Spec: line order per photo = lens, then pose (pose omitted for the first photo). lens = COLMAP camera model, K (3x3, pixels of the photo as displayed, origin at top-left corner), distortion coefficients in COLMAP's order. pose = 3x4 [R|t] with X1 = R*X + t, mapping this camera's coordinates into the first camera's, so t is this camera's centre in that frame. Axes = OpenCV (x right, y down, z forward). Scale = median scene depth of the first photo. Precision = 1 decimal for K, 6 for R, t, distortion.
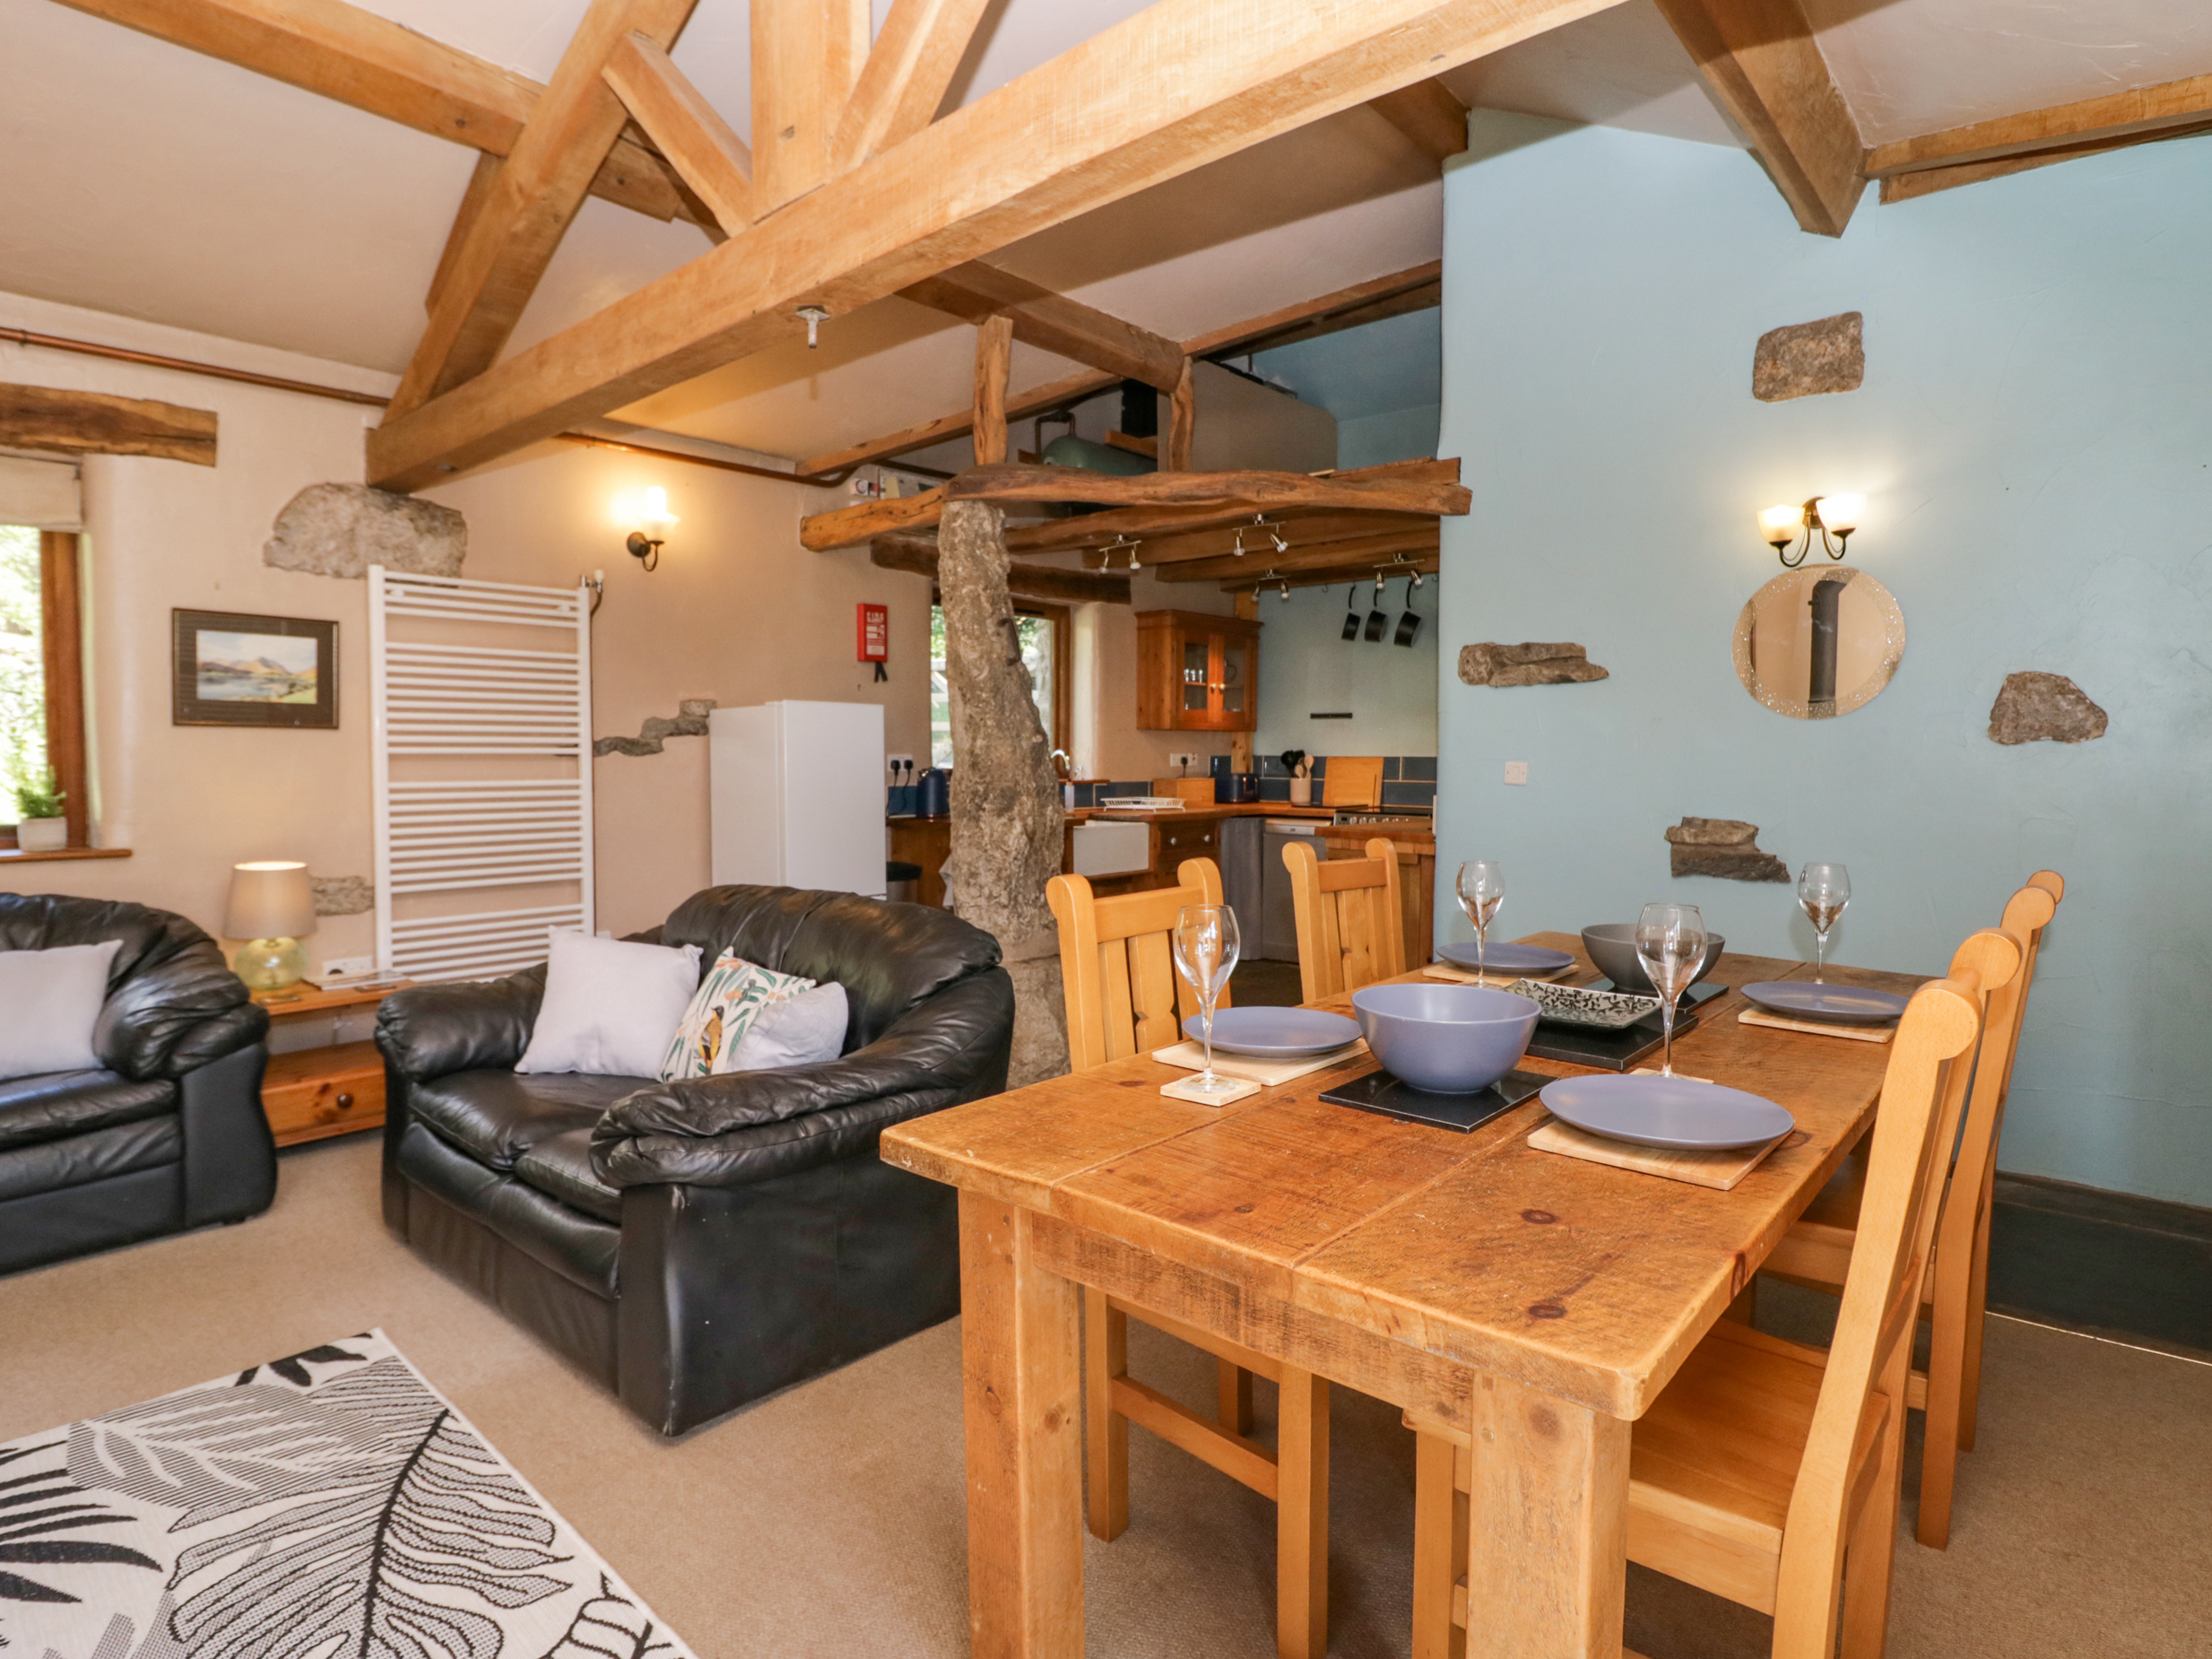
lens RADIAL K [[1189.4, 0, 1125.0], [0, 1189.4, 809.3], [0, 0, 1]] dist [-0.005221, -0.010879]
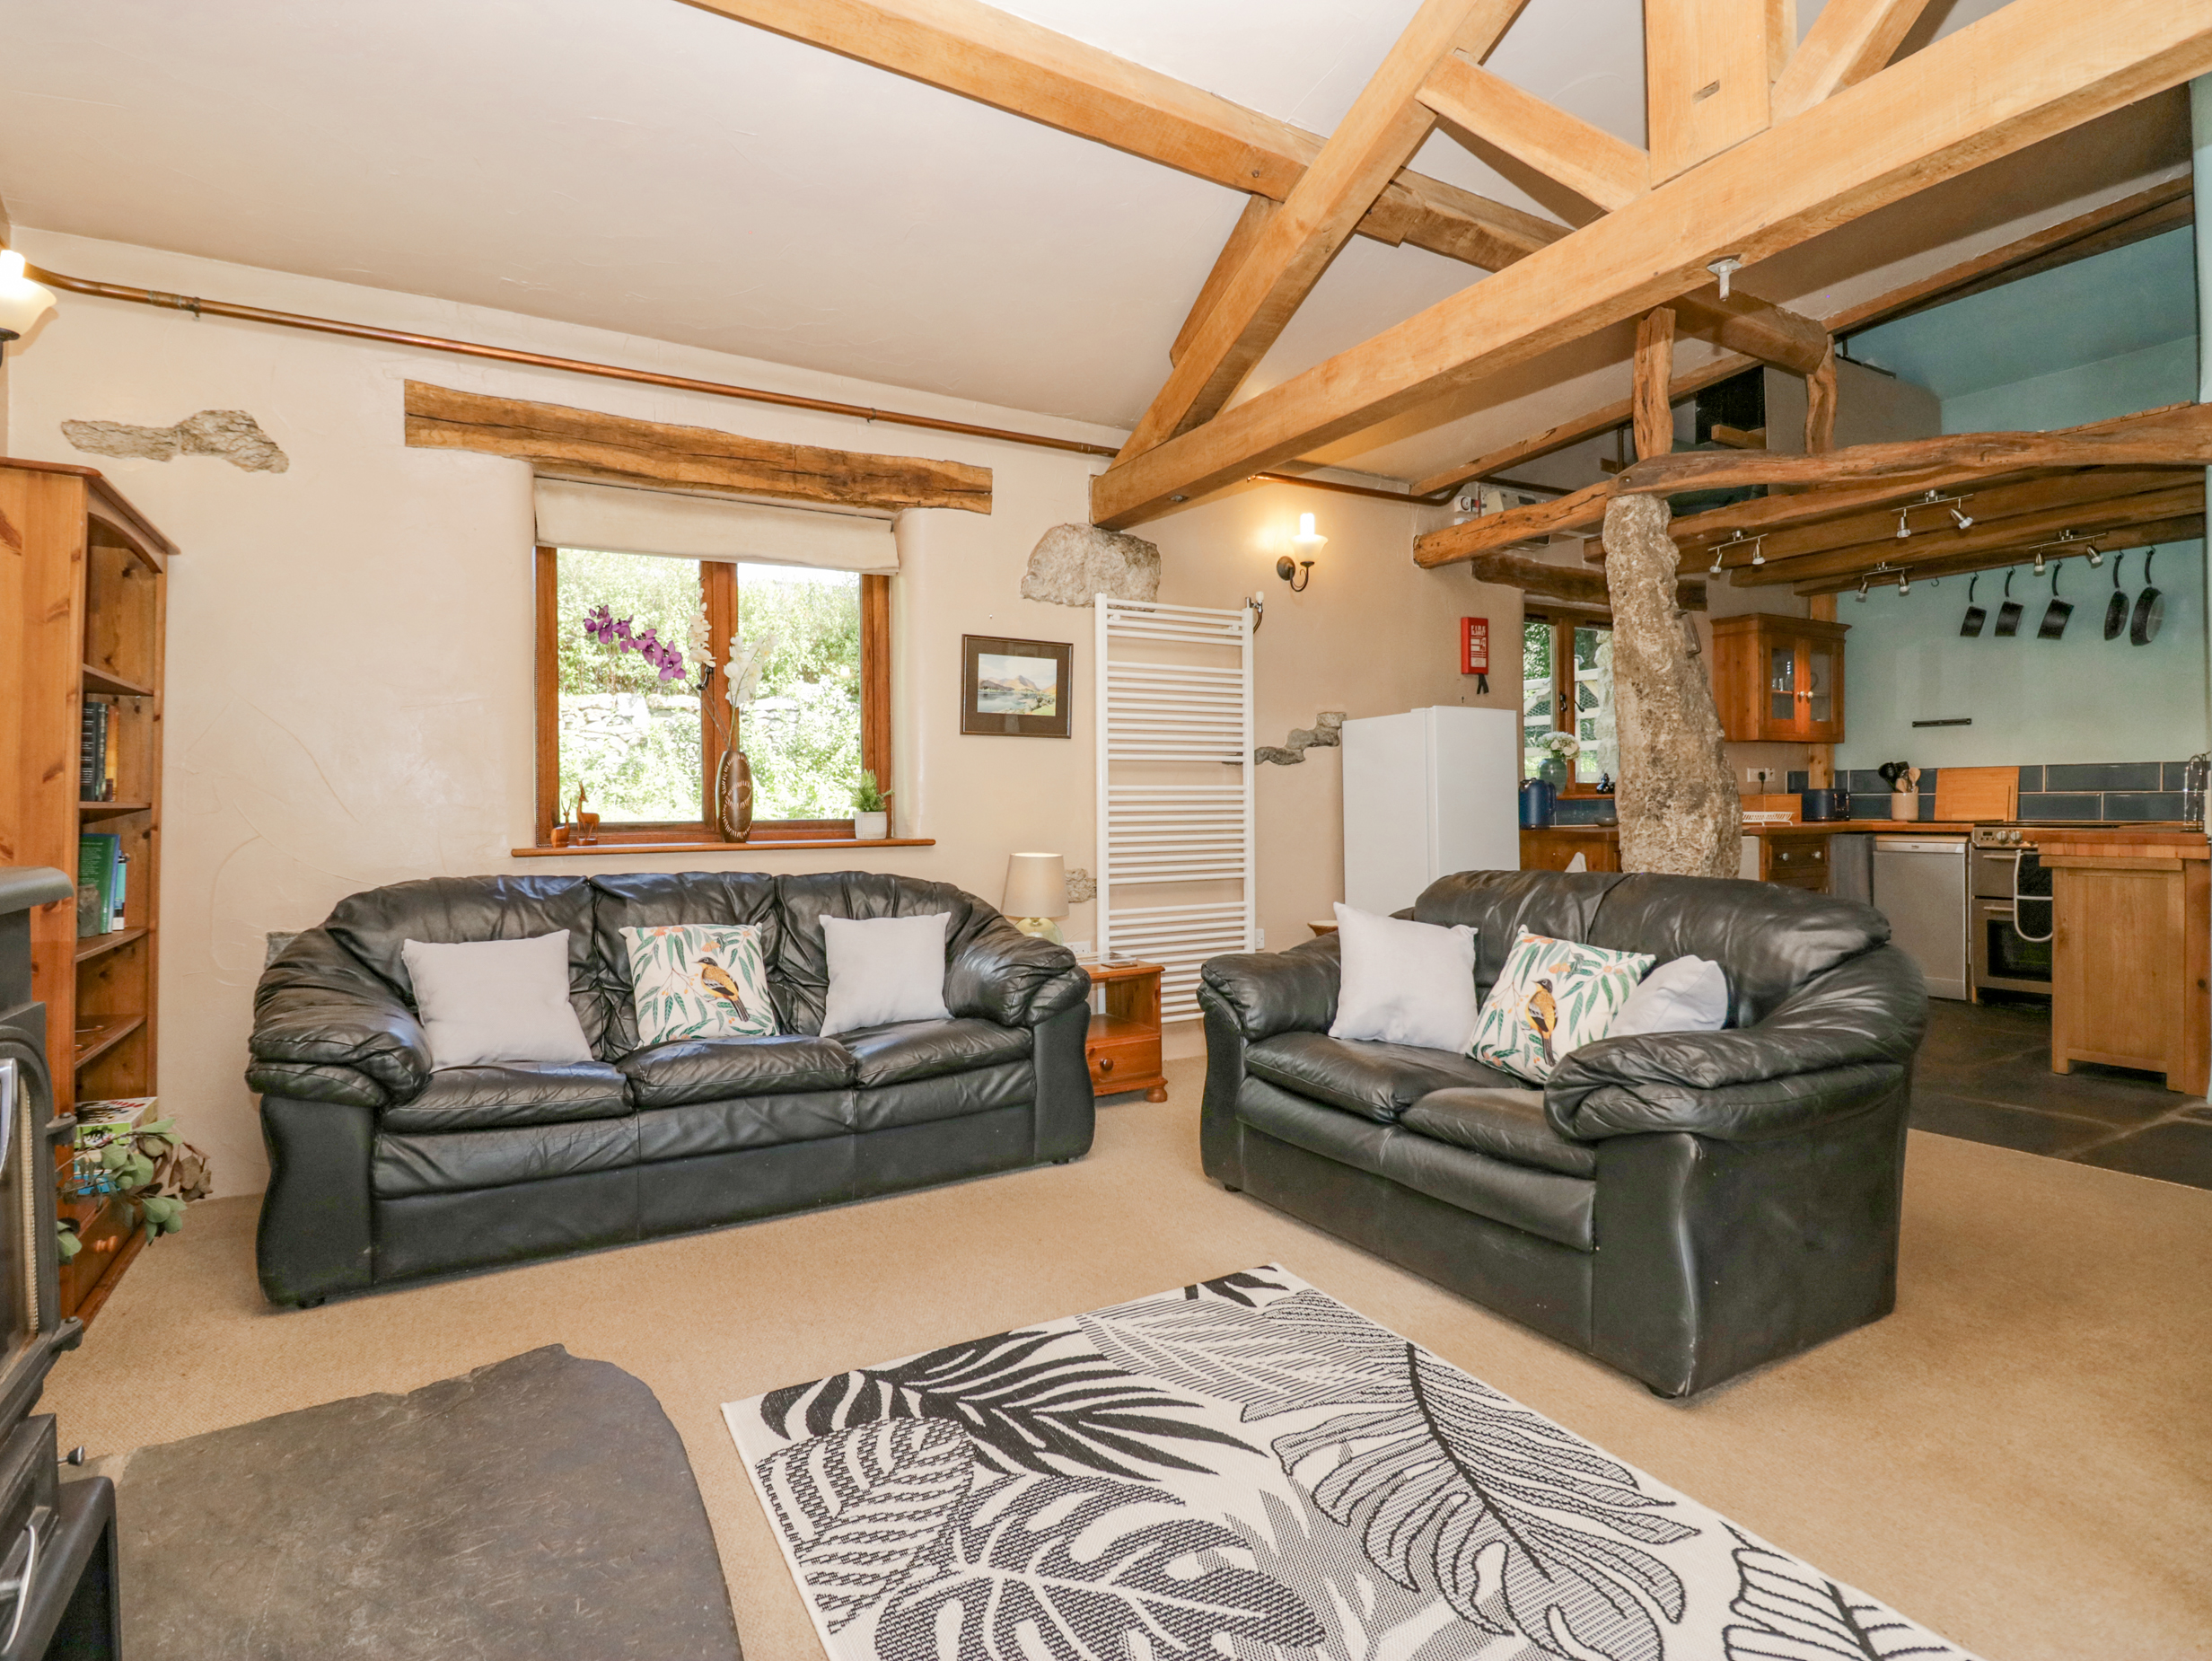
lens RADIAL K [[1152.3, 0, 1120.2], [0, 1152.3, 806.1], [0, 0, 1]] dist [-0.002977, -0.011683]
pose [[0.949146, -0.012764, -0.314577, -0.270627], [-0.001838, 0.998936, -0.046079, 0.047432], [0.314831, 0.044314, 0.948113, -0.028450]]
